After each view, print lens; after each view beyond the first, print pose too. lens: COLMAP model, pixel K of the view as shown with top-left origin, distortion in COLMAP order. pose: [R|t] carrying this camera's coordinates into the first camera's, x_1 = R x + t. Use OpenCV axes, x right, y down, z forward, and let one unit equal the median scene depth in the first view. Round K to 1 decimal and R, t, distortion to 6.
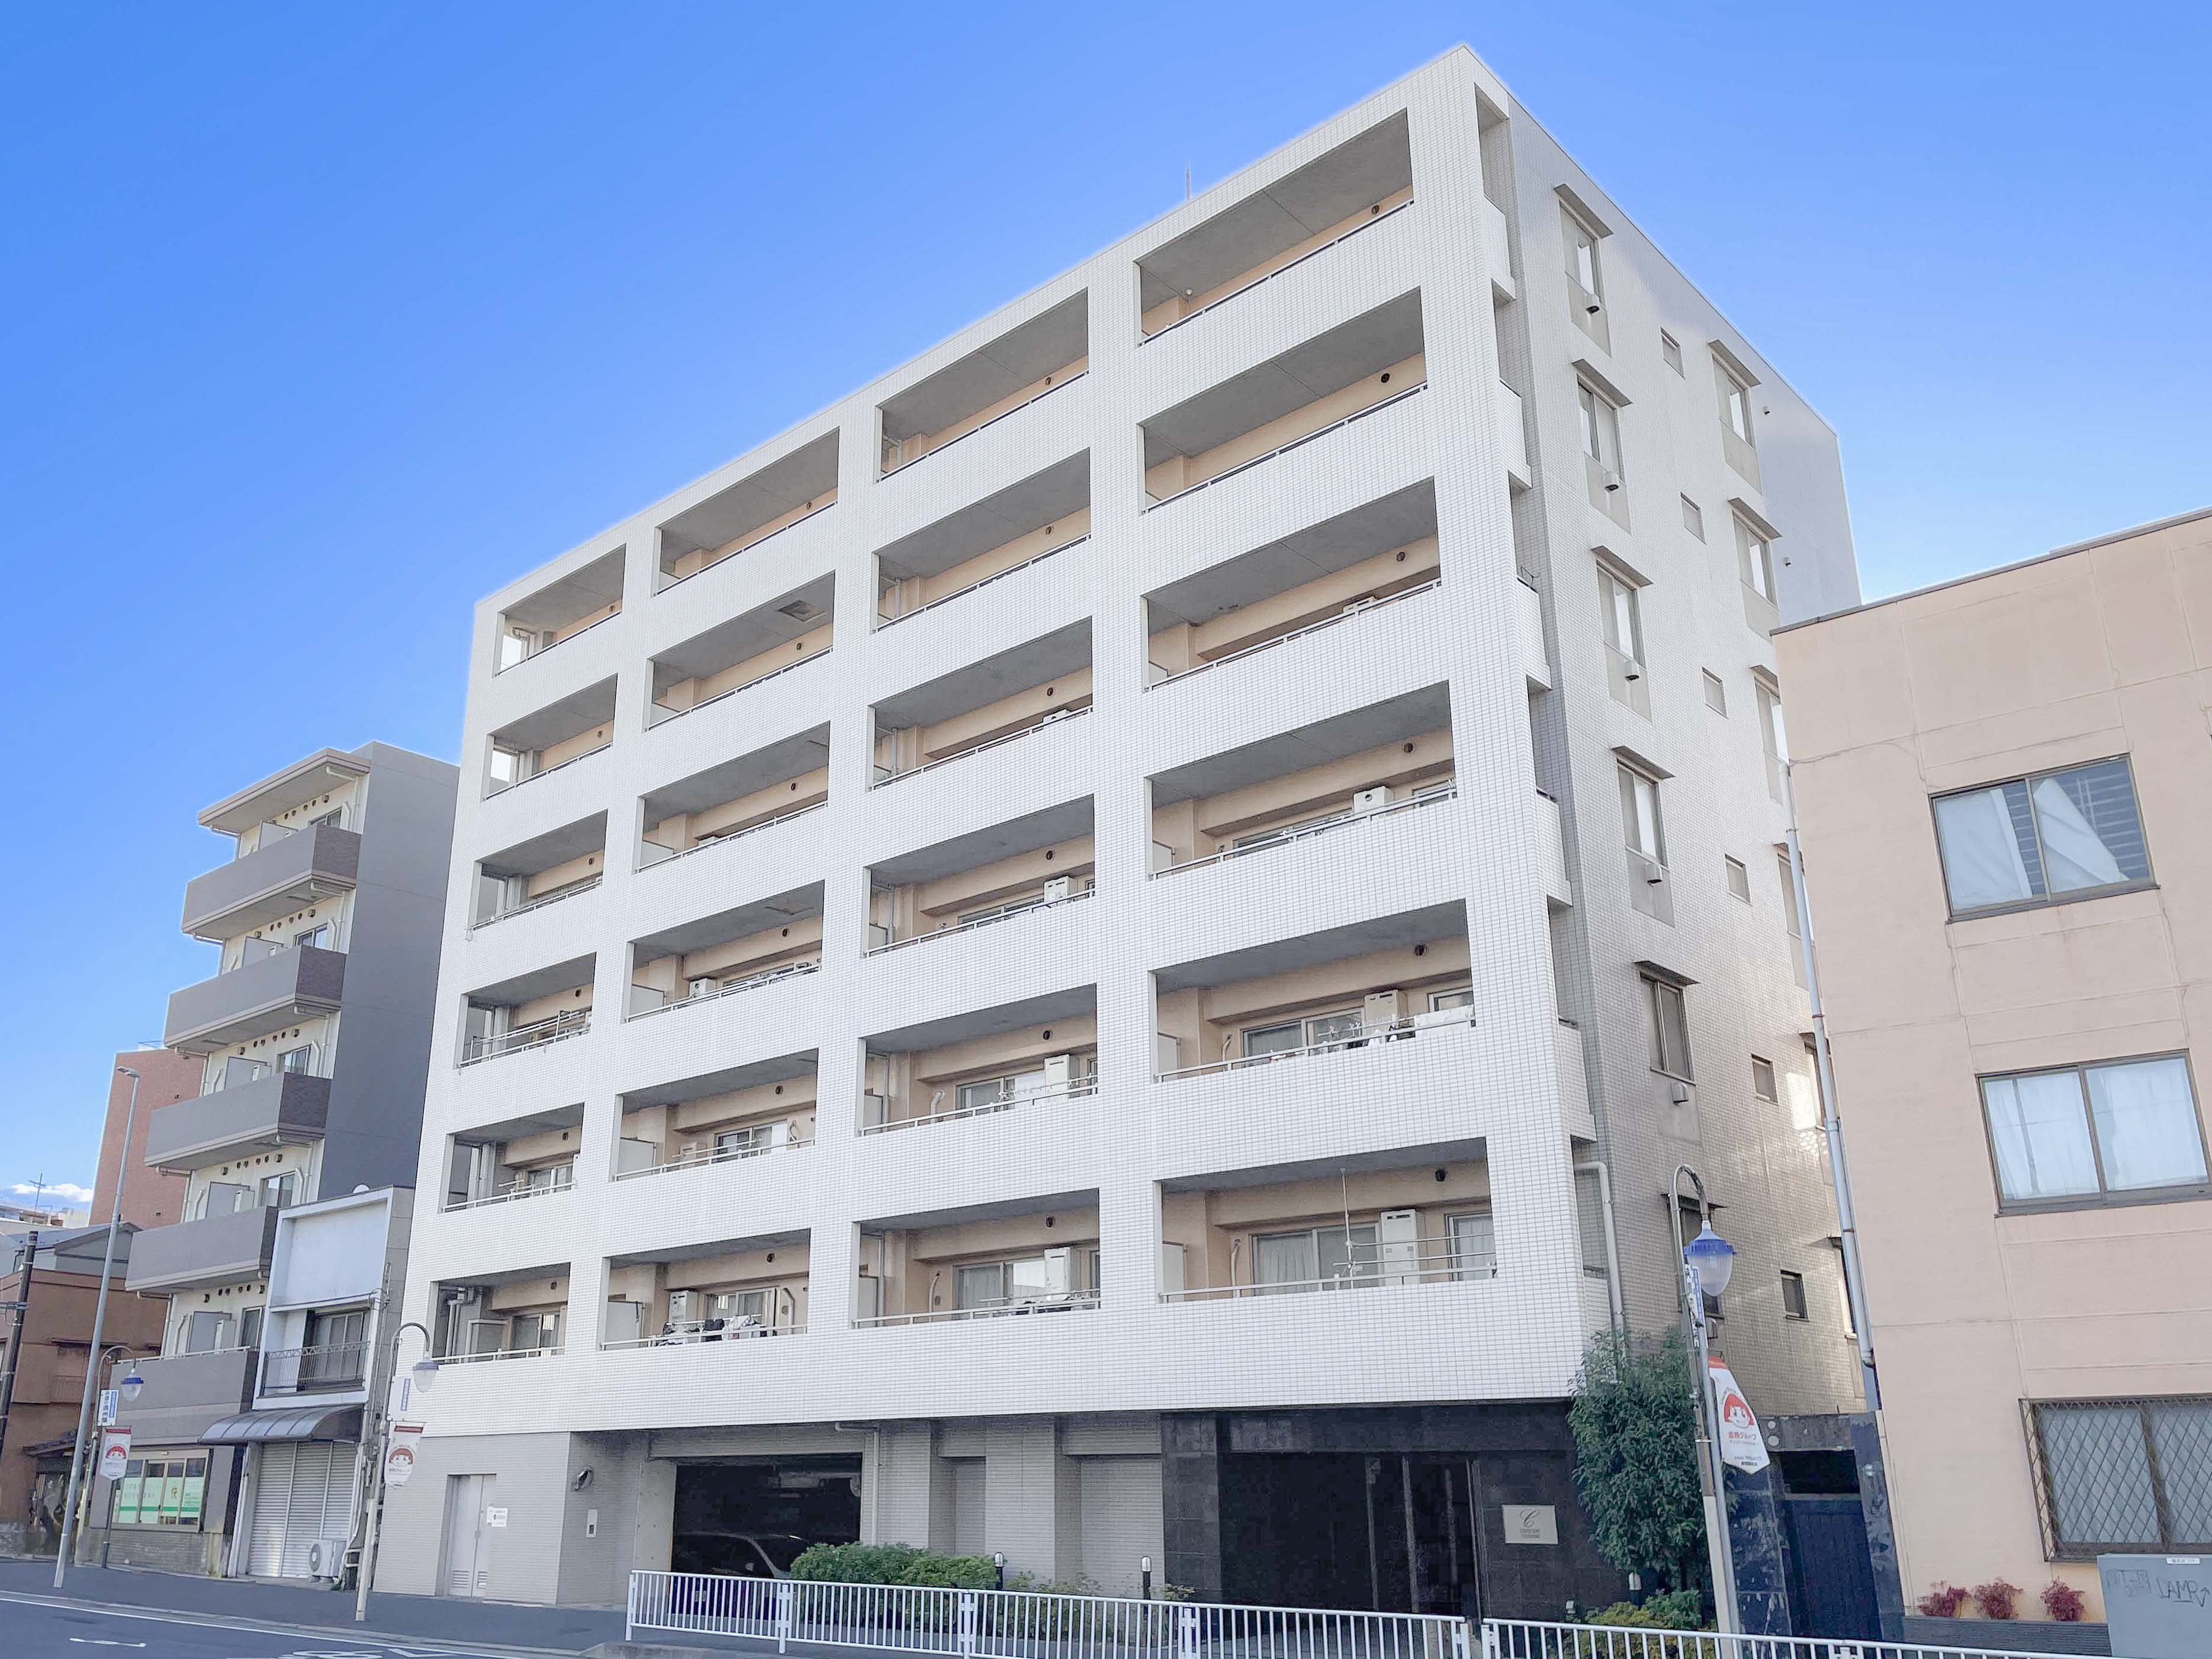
lens RADIAL K [[1793.5, 0, 1101.8], [0, 1793.5, 826.5], [0, 0, 1]] dist [0.015927, -0.003749]
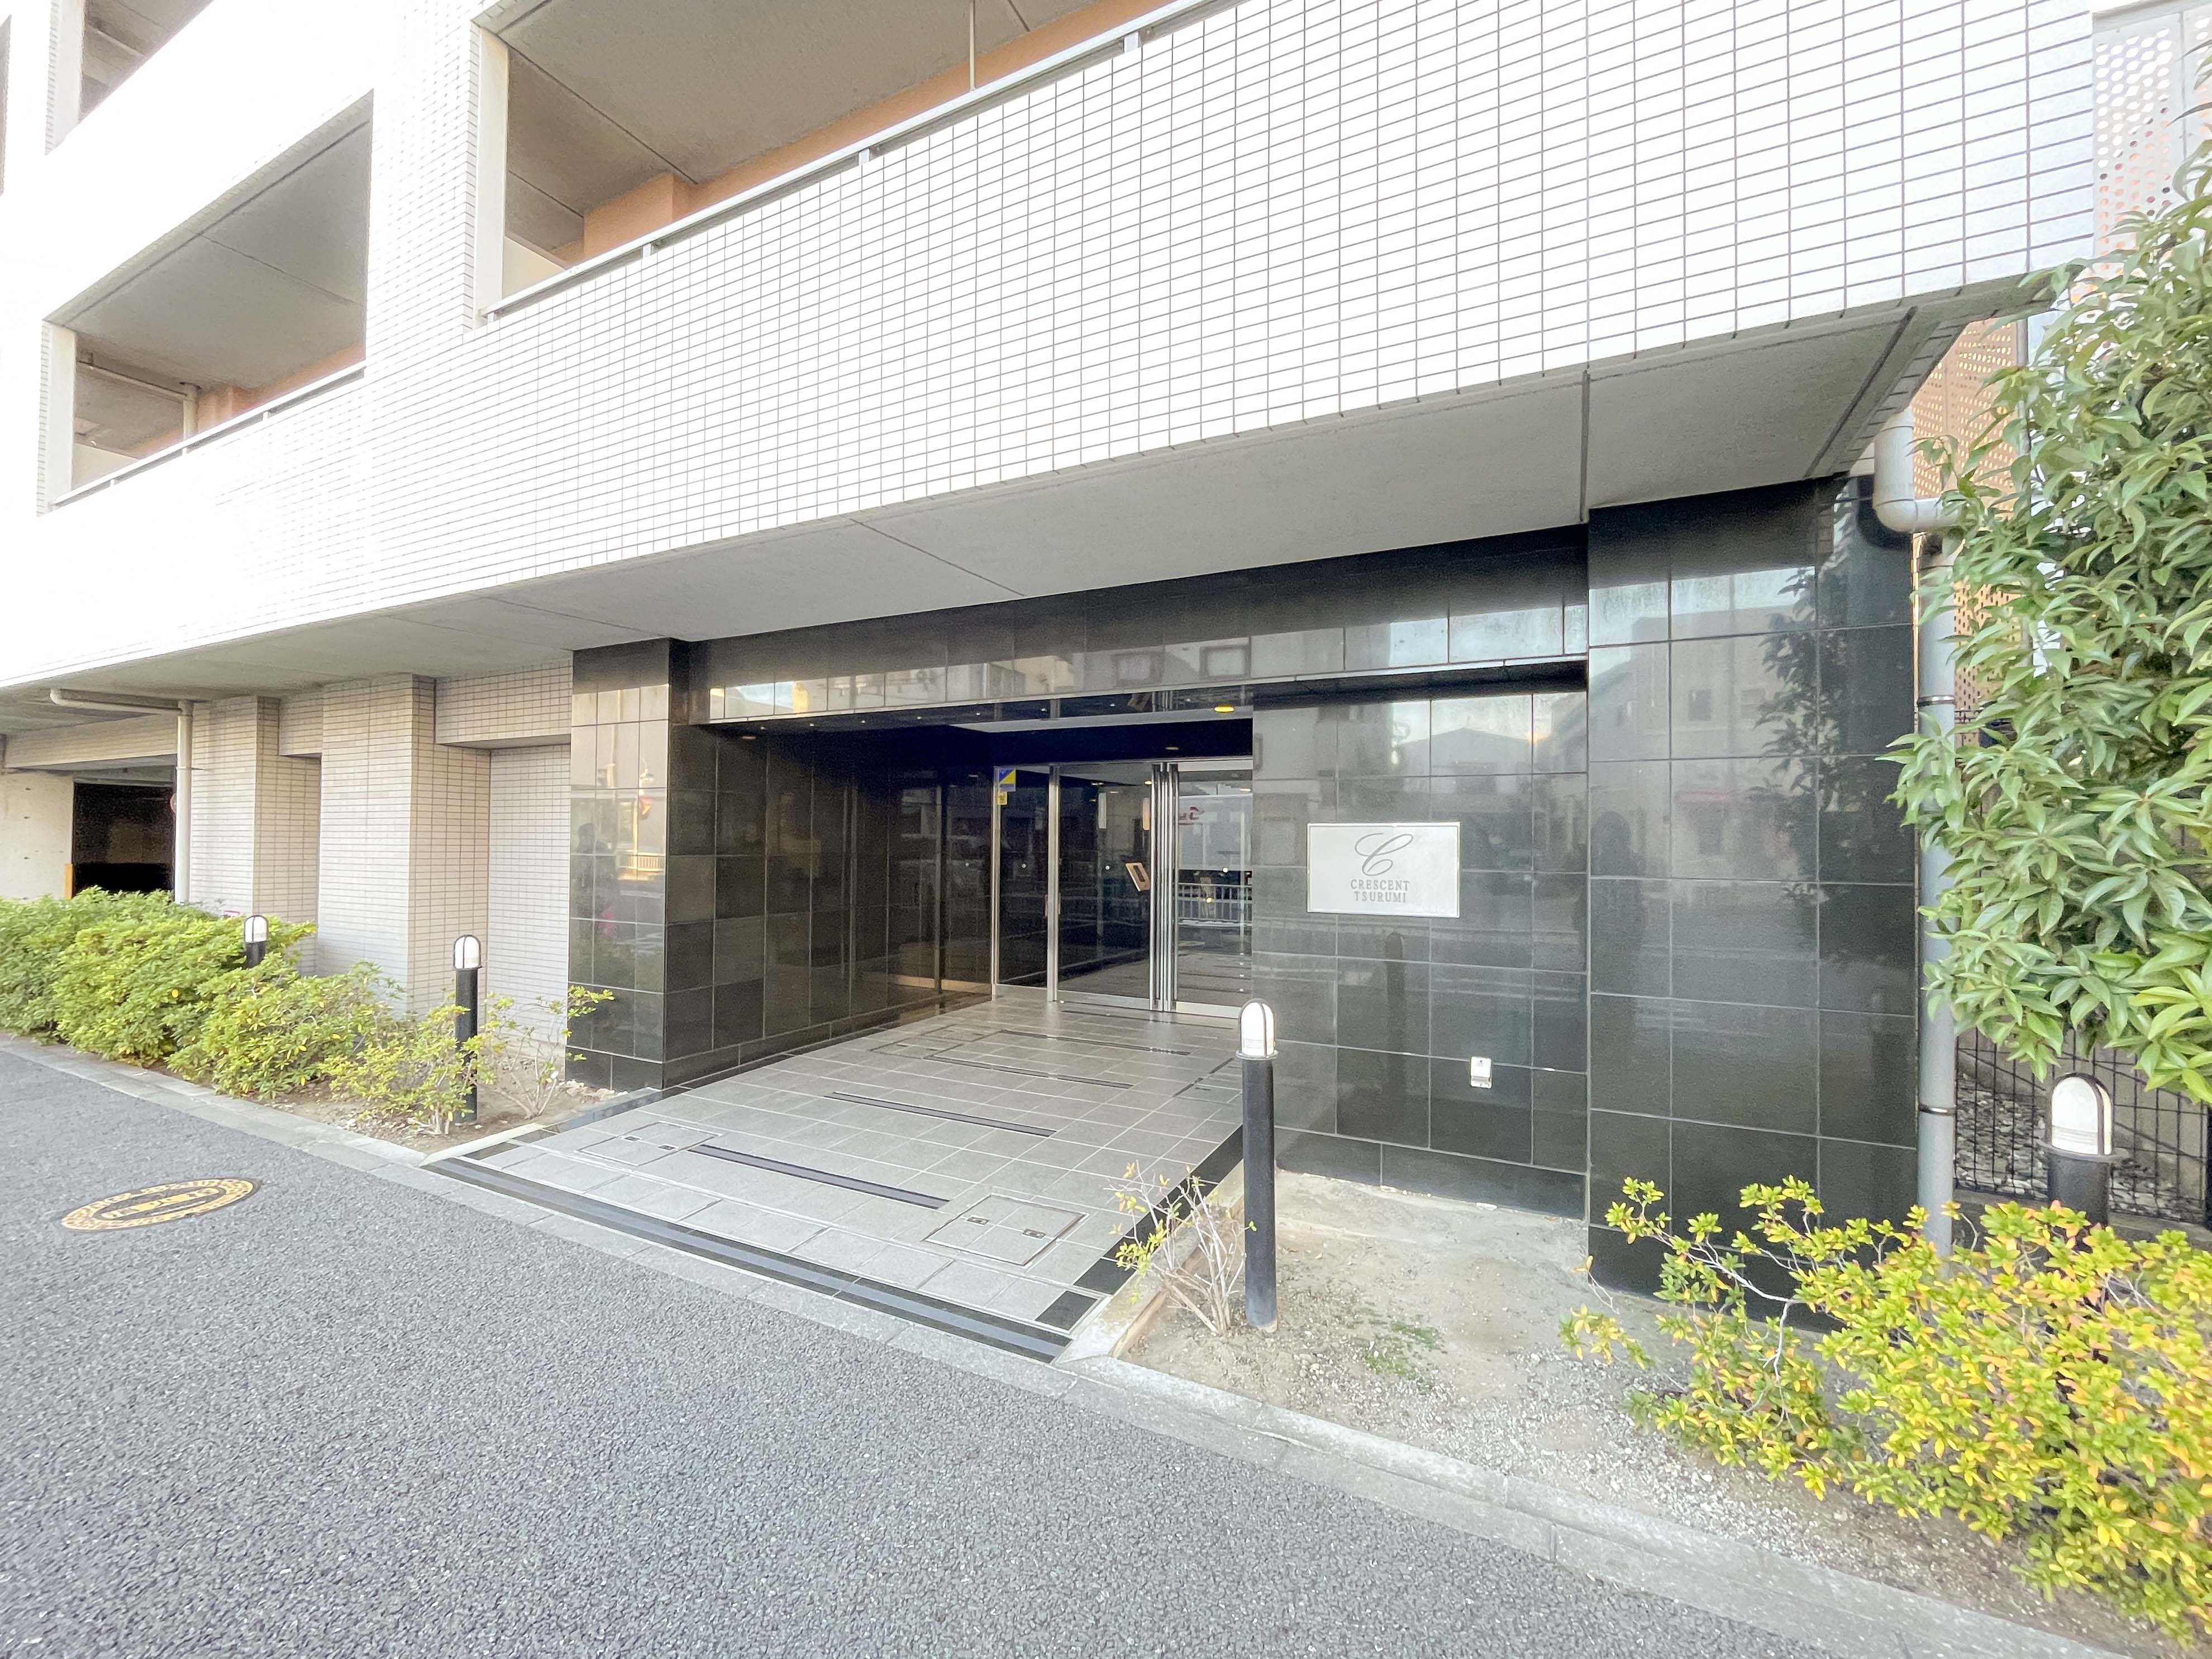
lens RADIAL K [[905.3, 0, 1107.6], [0, 905.3, 829.1], [0, 0, 1]] dist [-0.012100, -0.000163]
pose [[0.970208, 0.023160, 0.241164, 0.096413], [-0.099240, 0.946070, 0.308388, 0.237590], [-0.221016, -0.323134, 0.920183, 0.611983]]
